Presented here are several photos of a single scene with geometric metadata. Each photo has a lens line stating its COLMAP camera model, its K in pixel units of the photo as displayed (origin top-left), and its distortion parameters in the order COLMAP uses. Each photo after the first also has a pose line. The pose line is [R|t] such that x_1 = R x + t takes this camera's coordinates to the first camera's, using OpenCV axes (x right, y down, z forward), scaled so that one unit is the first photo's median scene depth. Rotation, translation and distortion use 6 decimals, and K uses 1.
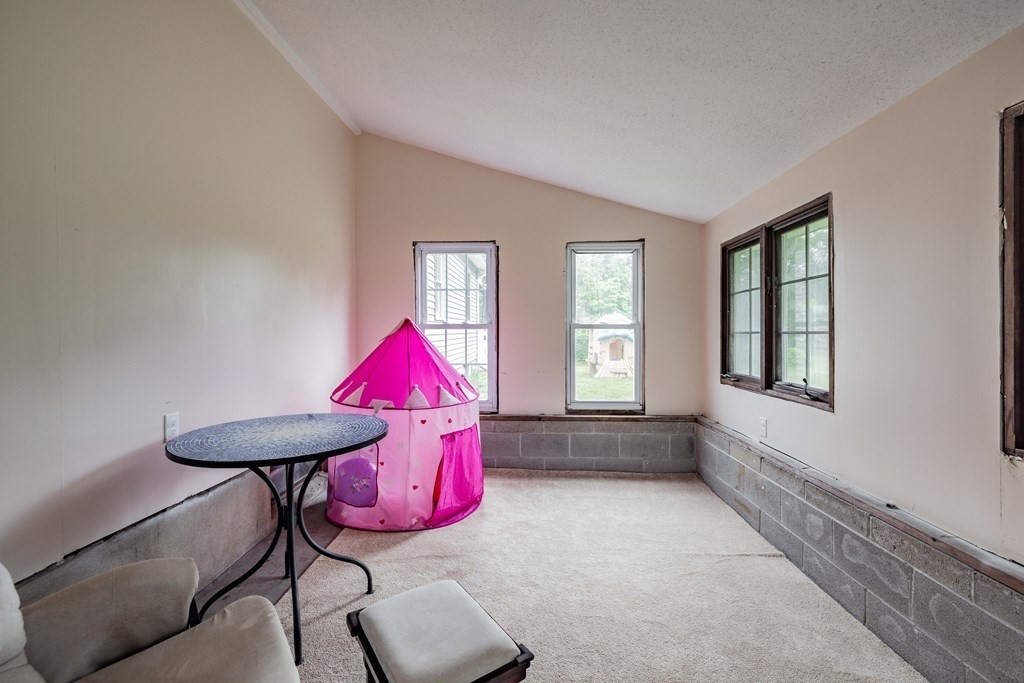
lens RADIAL K [[447.5, 0, 512.3], [0, 447.5, 338.4], [0, 0, 1]] dist [0.003236, 0.000468]
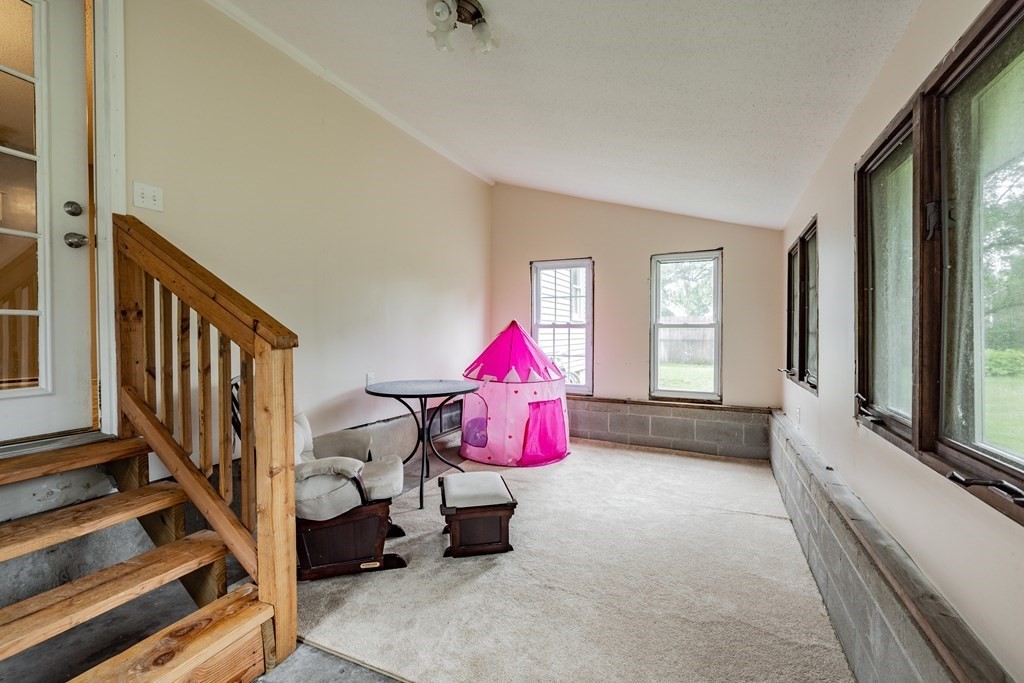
lens RADIAL K [[447.5, 0, 511.8], [0, 447.5, 338.6], [0, 0, 1]] dist [0.003236, 0.000468]
pose [[0.923331, 0.009808, -0.383879, 0.289391], [-0.010119, 0.999948, 0.001210, 0.010948], [0.383871, 0.002768, 0.923383, -0.285527]]
